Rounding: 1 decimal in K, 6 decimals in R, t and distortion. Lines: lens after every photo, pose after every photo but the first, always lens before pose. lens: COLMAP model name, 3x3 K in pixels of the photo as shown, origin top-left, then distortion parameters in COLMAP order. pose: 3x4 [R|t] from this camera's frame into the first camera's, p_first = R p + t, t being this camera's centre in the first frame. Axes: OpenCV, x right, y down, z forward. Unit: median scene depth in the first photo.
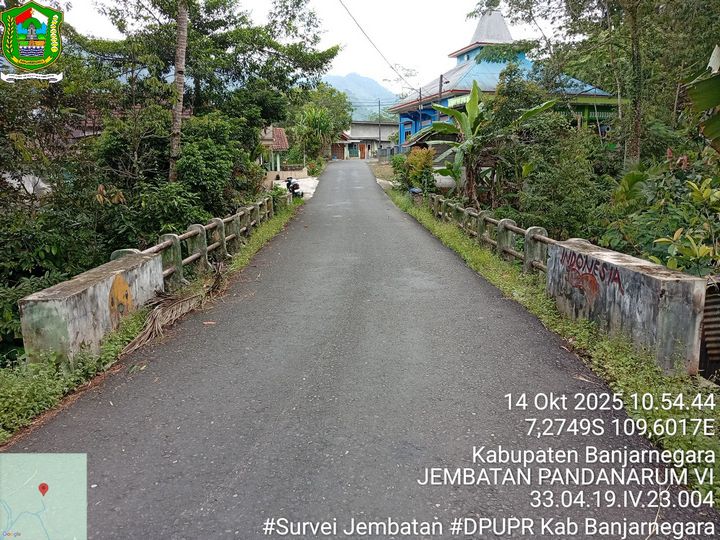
lens RADIAL K [[540.2, 0, 355.0], [0, 540.2, 274.0], [0, 0, 1]] dist [0.101538, -0.220990]
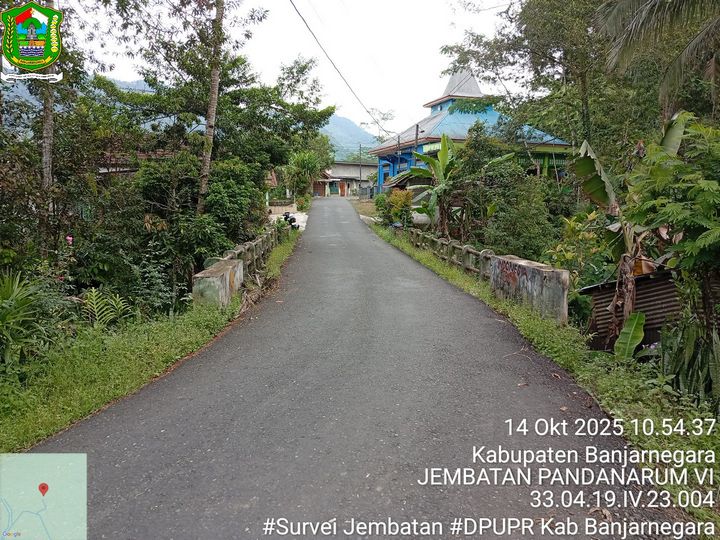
lens RADIAL K [[540.2, 0, 355.0], [0, 540.2, 274.0], [0, 0, 1]] dist [0.101538, -0.220990]
pose [[0.998811, 0.013959, 0.046710, -0.030865], [-0.010866, 0.997772, -0.065818, 0.028303], [-0.047525, 0.065232, 0.996738, -0.152010]]
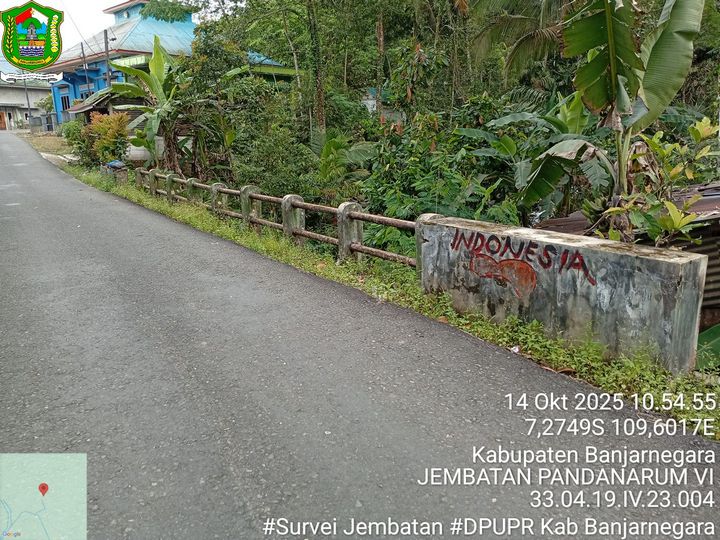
lens RADIAL K [[547.6, 0, 360.0], [0, 547.6, 270.0], [0, 0, 1]] dist [0.007567, -0.057315]
pose [[0.828663, -0.140727, 0.541769, -0.043429], [0.117999, 0.990048, 0.076685, -0.017290], [-0.547169, 0.000382, 0.837022, 0.111670]]
